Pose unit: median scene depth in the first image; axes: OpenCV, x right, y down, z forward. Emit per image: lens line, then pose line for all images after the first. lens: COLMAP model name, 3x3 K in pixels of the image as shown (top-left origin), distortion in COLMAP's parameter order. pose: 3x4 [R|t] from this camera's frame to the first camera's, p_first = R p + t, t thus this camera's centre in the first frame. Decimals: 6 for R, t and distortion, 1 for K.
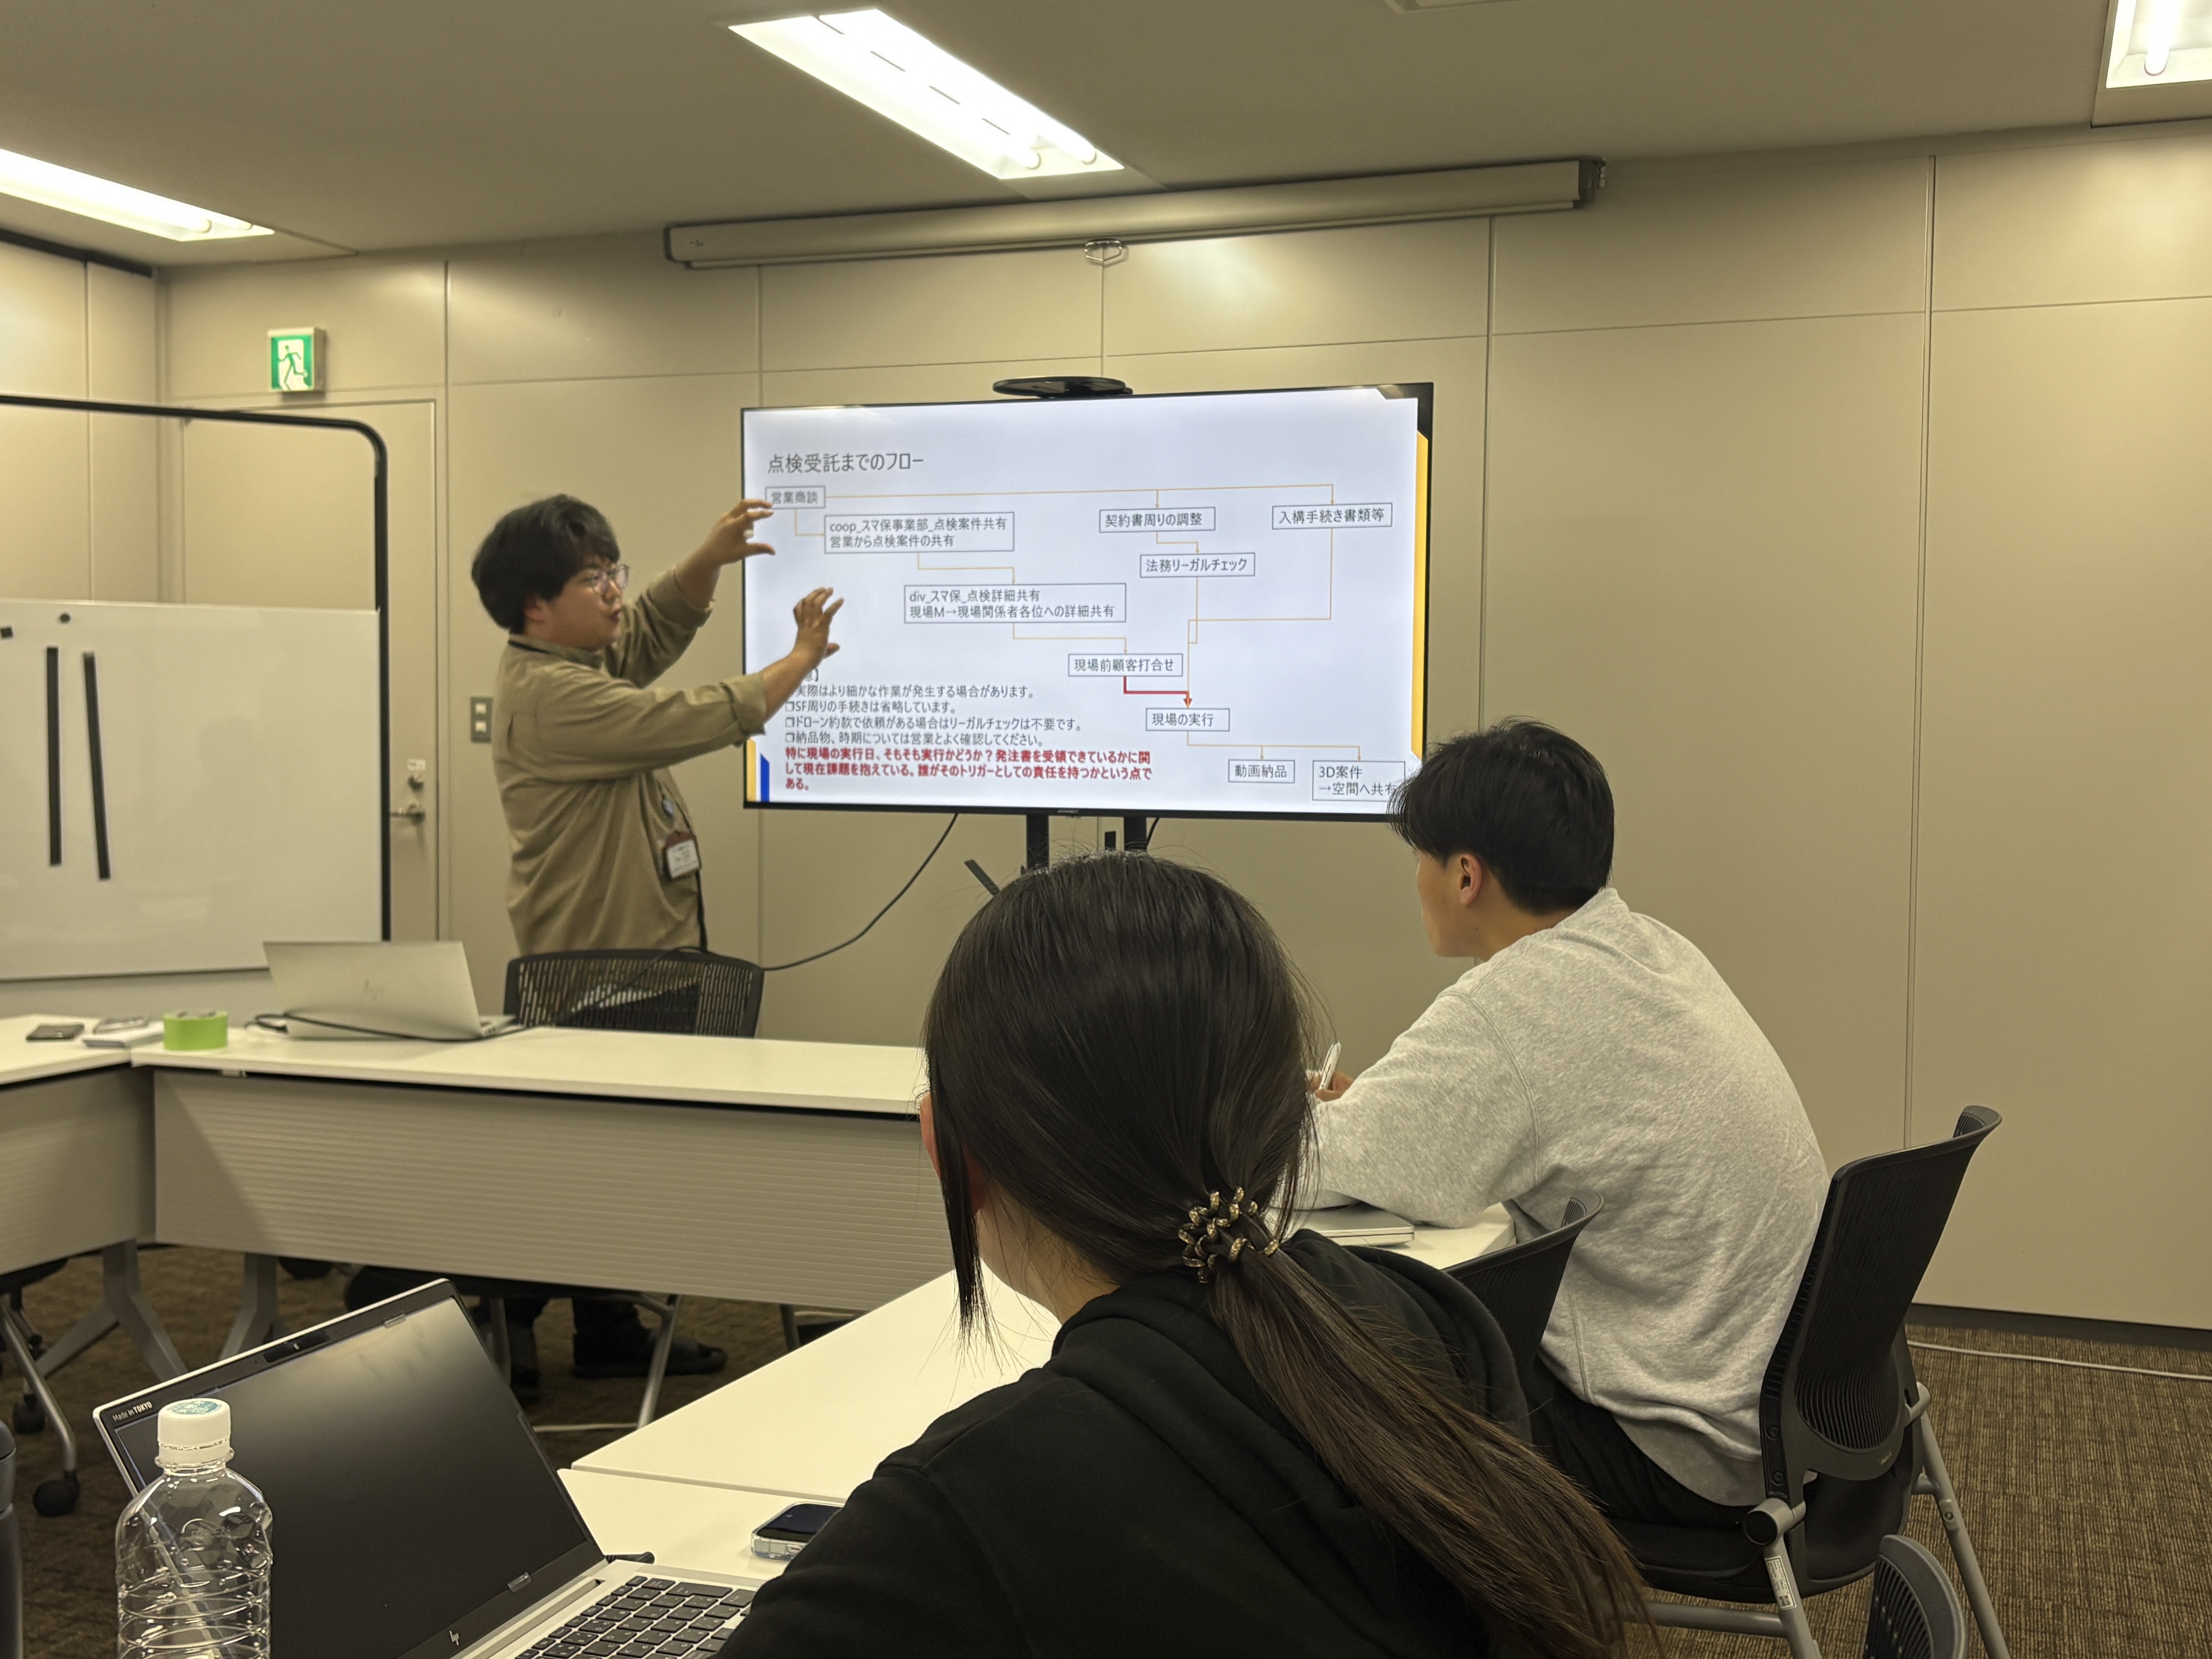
lens RADIAL K [[2408.0, 0, 1099.7], [0, 2408.0, 838.4], [0, 0, 1]] dist [0.035676, -0.007108]
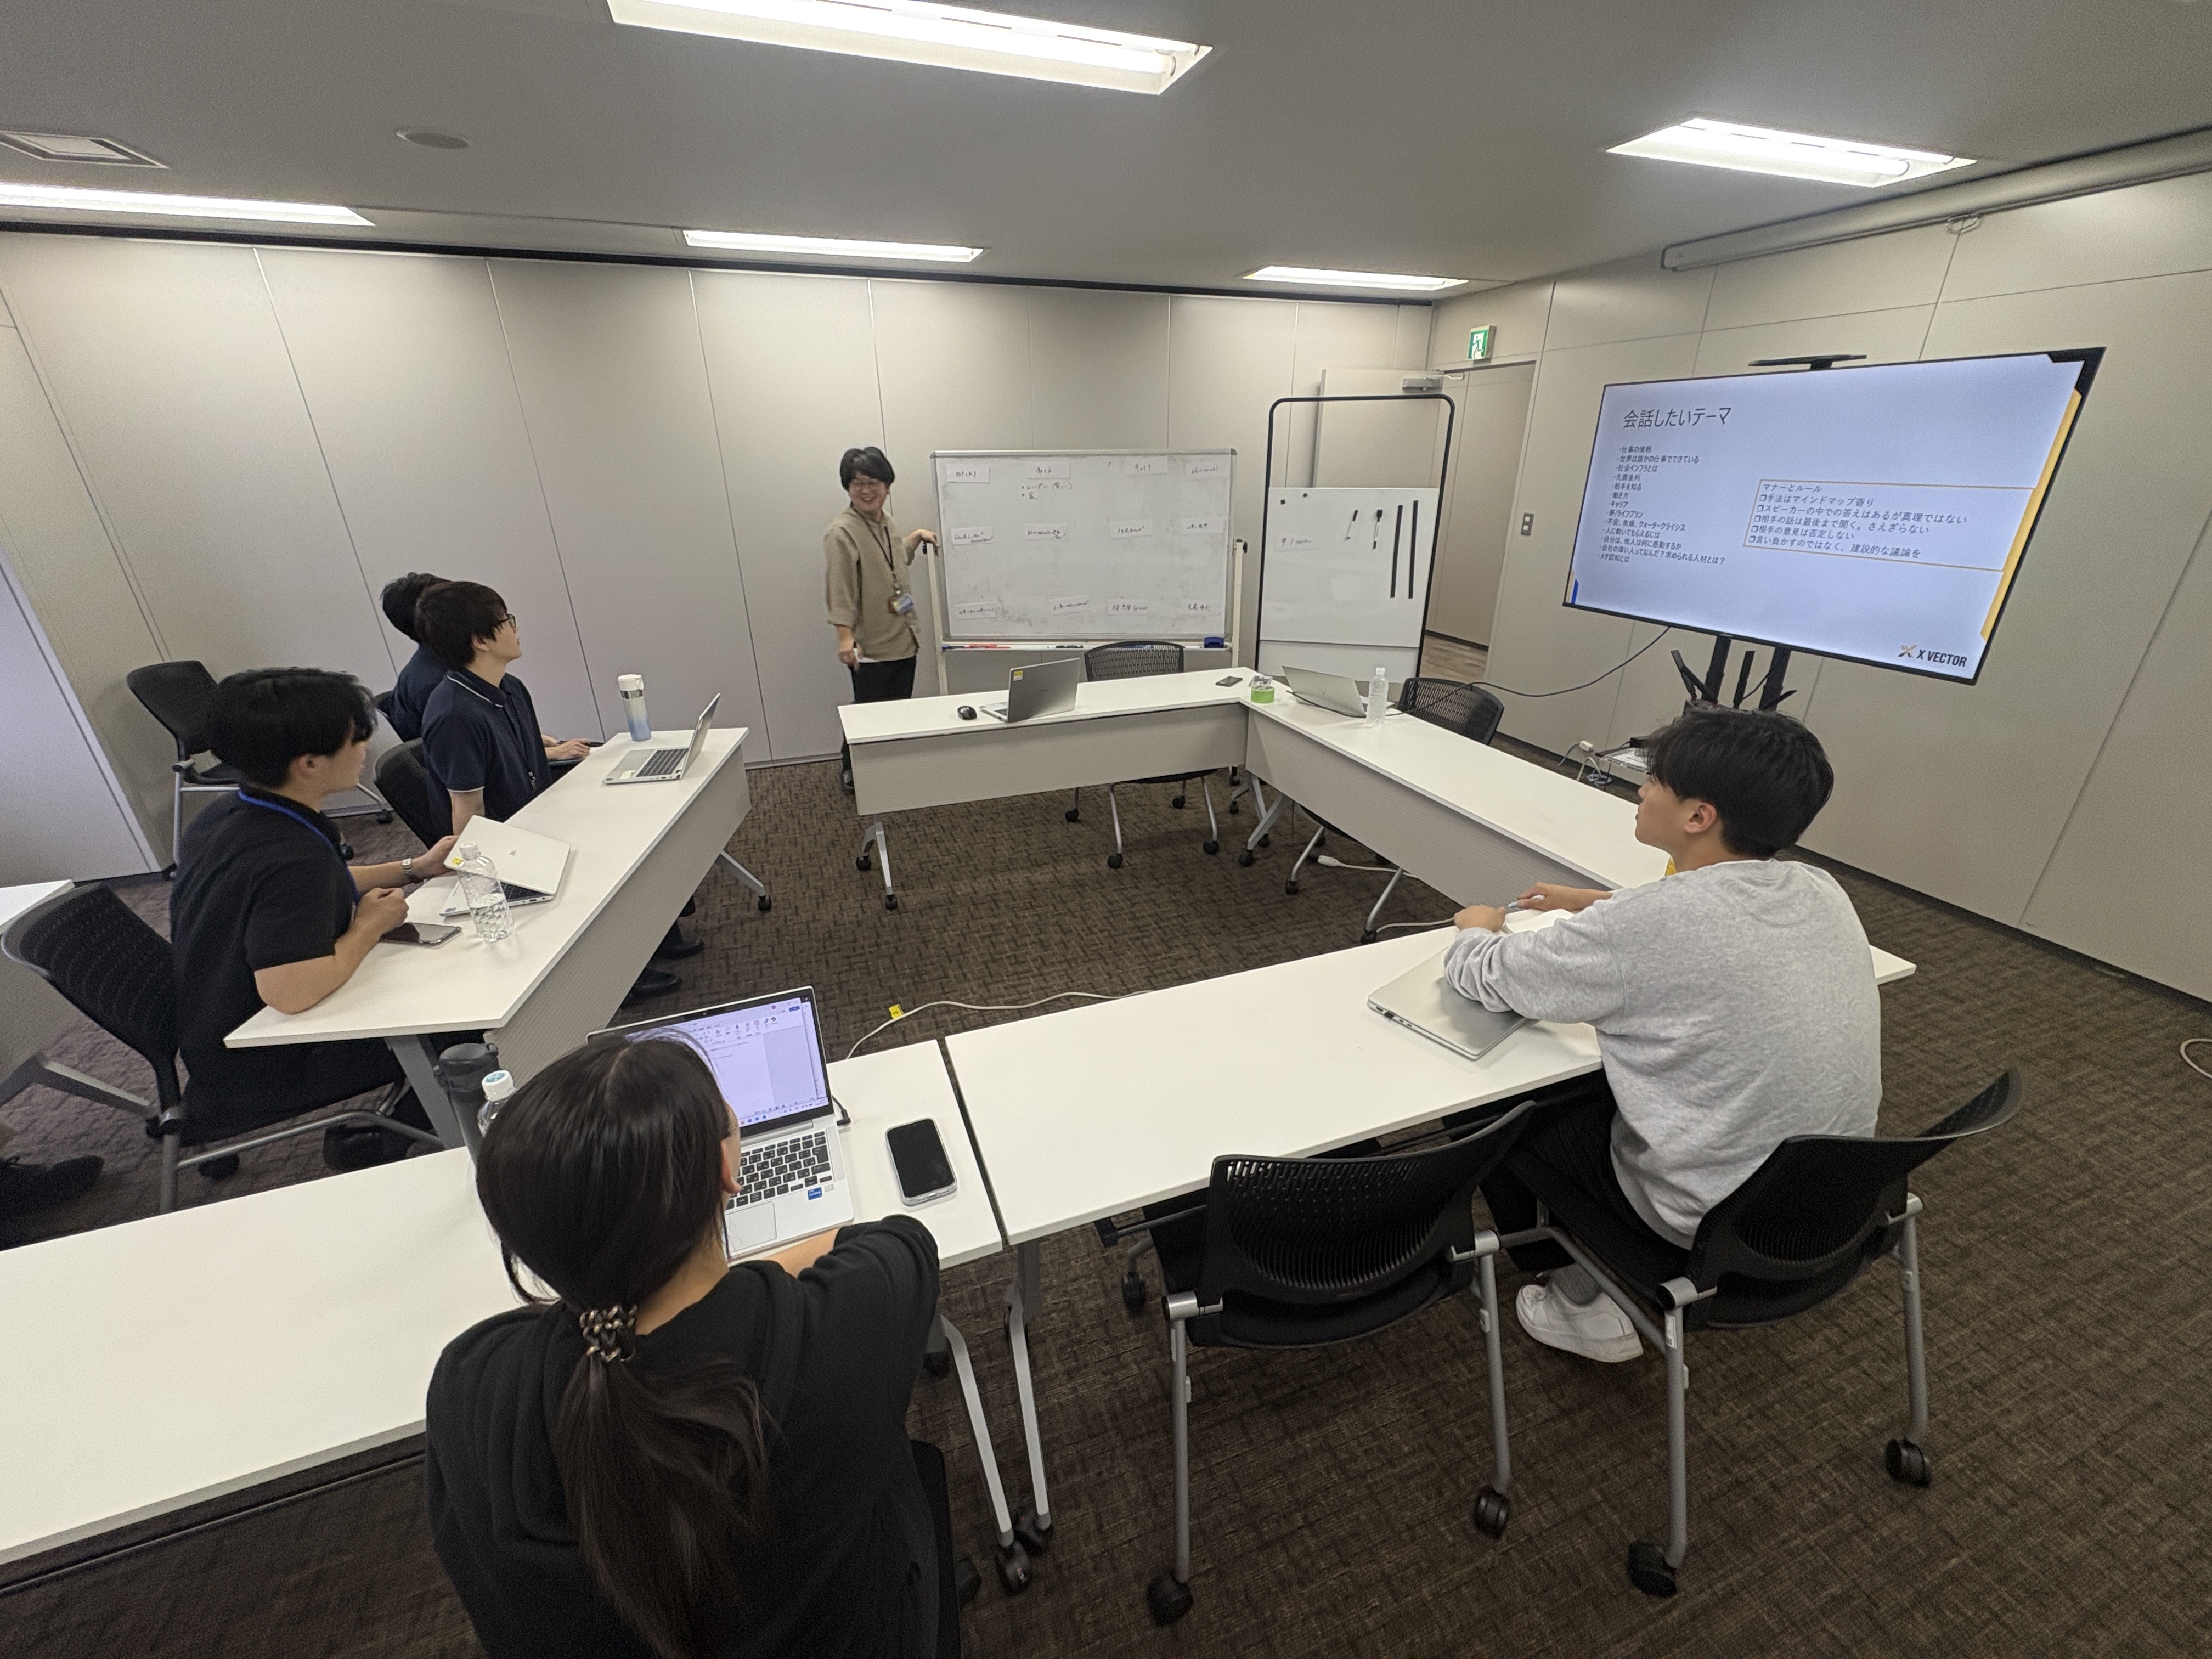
lens RADIAL K [[886.0, 0, 1110.6], [0, 886.0, 841.7], [0, 0, 1]] dist [-0.000618, -0.000341]
pose [[0.663227, 0.290551, -0.689717, 0.188901], [-0.021301, 0.928521, 0.370667, -0.106665], [0.748115, -0.231145, 0.622010, 0.237132]]
